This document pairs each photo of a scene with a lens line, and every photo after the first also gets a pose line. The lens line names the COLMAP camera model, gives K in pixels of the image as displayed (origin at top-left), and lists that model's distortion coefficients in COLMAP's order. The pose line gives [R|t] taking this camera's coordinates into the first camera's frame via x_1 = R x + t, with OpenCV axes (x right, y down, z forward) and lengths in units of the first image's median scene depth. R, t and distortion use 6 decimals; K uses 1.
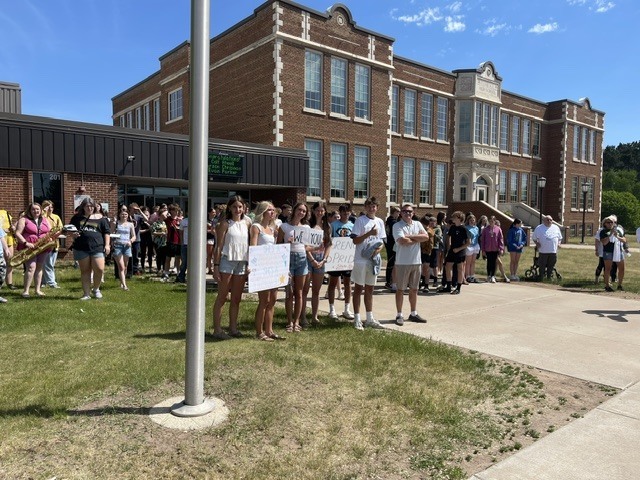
lens RADIAL K [[487.3, 0, 320.0], [0, 487.3, 240.0], [0, 0, 1]] dist [0.074740, -0.082621]
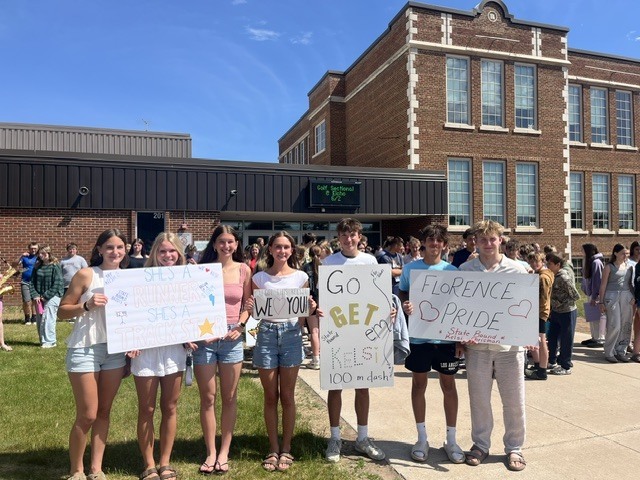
lens RADIAL K [[487.3, 0, 320.0], [0, 487.3, 240.0], [0, 0, 1]] dist [0.074740, -0.082621]
pose [[0.928854, -0.024735, -0.369620, 0.070247], [0.000146, 0.997793, -0.066404, -0.008309], [0.370447, 0.061625, 0.926807, 0.129392]]
